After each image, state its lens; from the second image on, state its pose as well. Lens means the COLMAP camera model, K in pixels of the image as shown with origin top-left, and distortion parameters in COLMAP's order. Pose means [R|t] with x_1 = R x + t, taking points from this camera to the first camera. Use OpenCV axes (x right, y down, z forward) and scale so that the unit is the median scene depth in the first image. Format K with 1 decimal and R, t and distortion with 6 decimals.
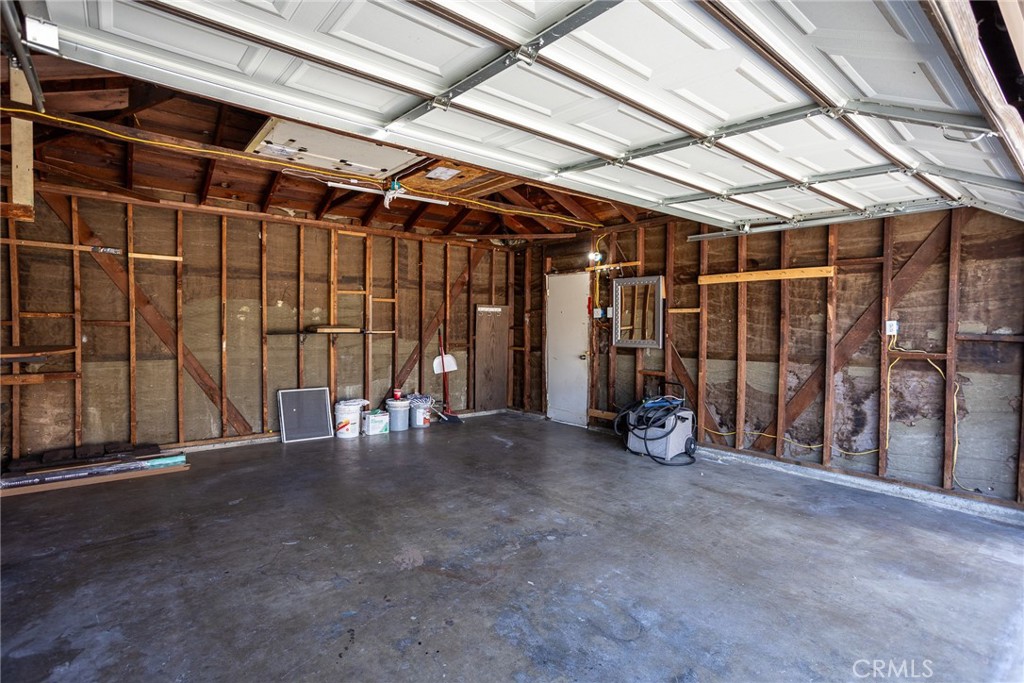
lens RADIAL K [[502.9, 0, 506.0], [0, 502.9, 340.0], [0, 0, 1]] dist [-0.036257, 0.006446]
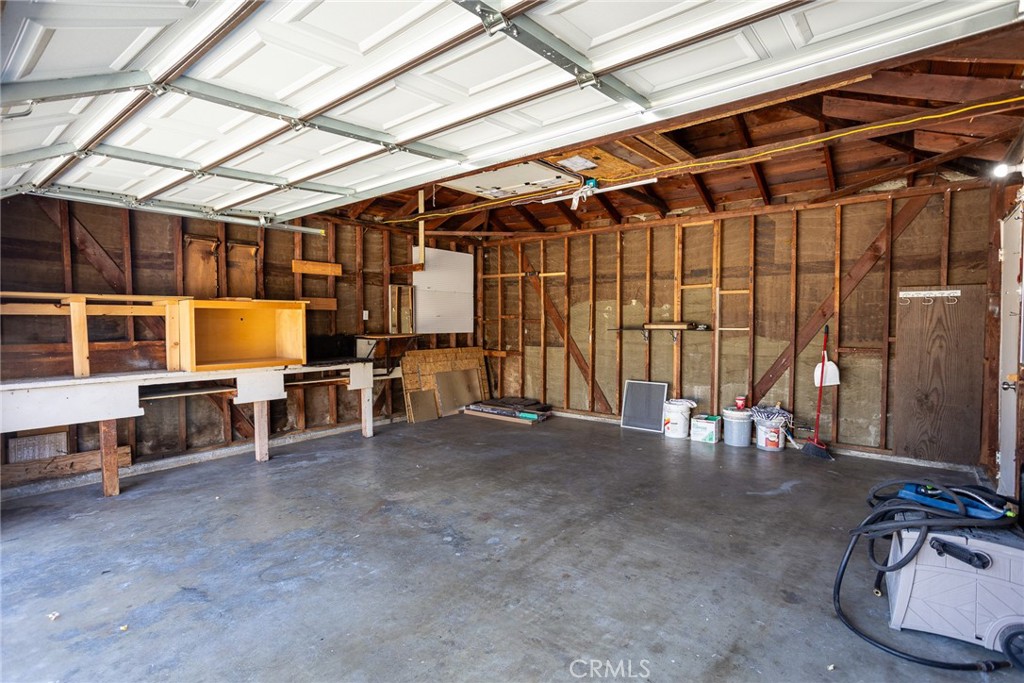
lens RADIAL K [[502.9, 0, 507.6], [0, 502.9, 341.0], [0, 0, 1]] dist [-0.036257, 0.006446]
pose [[0.195301, 0.031620, -0.980233, 0.831116], [-0.022051, 0.999369, 0.027844, -0.017225], [0.980495, 0.016177, 0.195876, 0.717761]]
